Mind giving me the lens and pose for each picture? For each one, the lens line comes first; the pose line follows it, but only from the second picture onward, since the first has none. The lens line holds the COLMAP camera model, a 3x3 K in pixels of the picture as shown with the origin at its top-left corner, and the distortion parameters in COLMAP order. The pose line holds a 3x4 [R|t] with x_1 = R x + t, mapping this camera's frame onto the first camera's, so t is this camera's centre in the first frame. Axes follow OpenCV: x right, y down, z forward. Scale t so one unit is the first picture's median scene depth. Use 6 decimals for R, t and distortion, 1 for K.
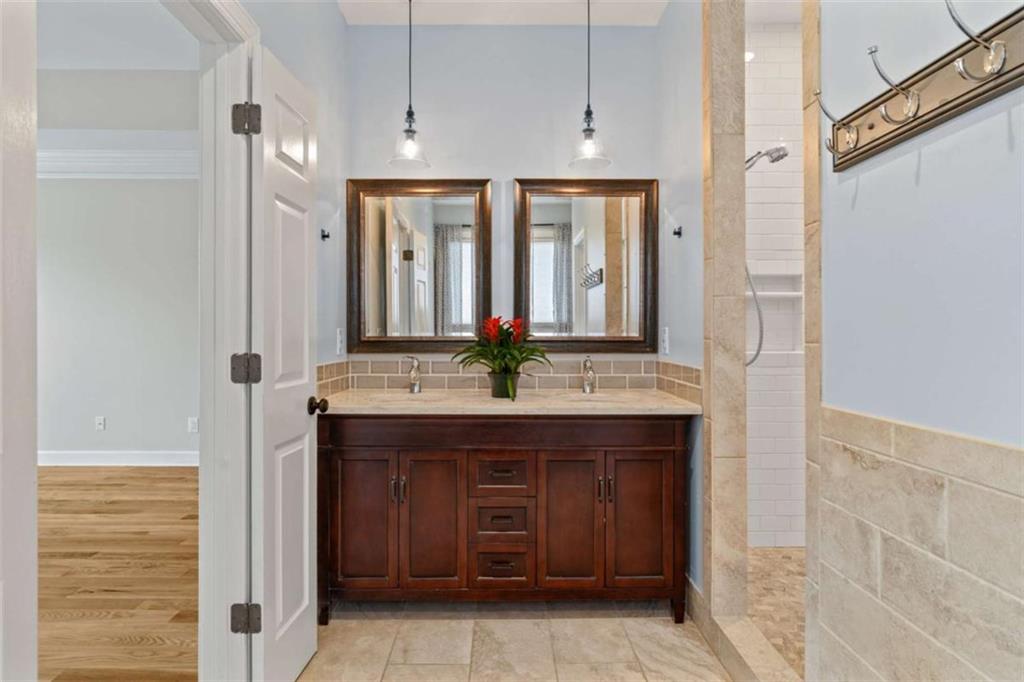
lens RADIAL K [[569.4, 0, 507.9], [0, 569.4, 338.7], [0, 0, 1]] dist [0.006361, 0.001191]
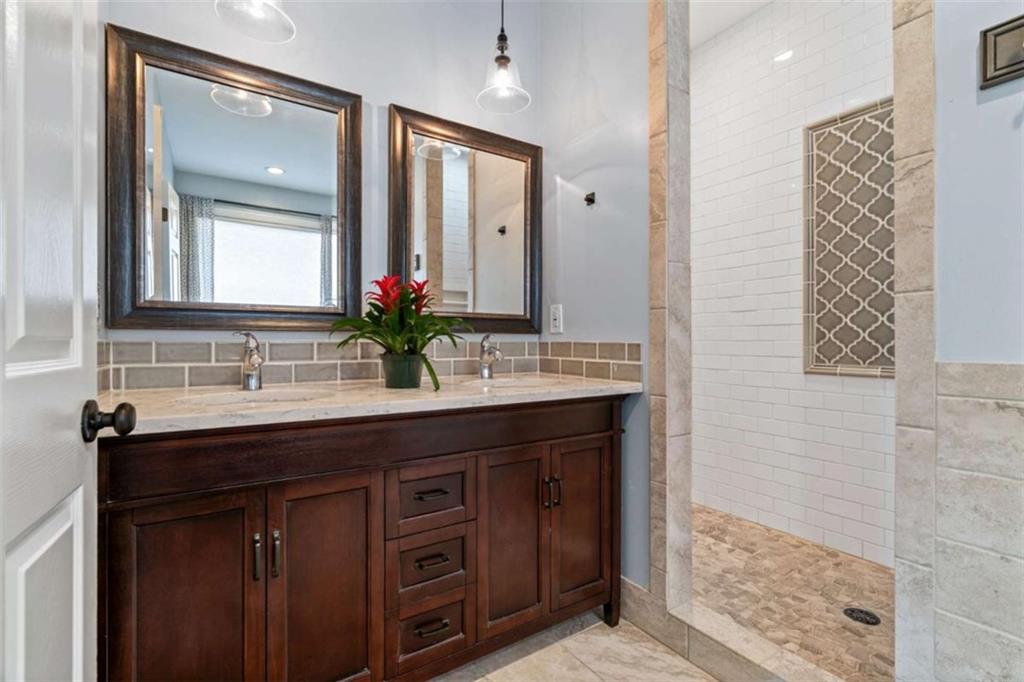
lens RADIAL K [[470.0, 0, 514.0], [0, 470.0, 344.2], [0, 0, 1]] dist [-0.008455, 0.002748]
pose [[0.836539, -0.002608, 0.547901, -0.238617], [0.005852, 0.999974, -0.004174, 0.055416], [-0.547876, 0.006698, 0.836533, 0.466000]]
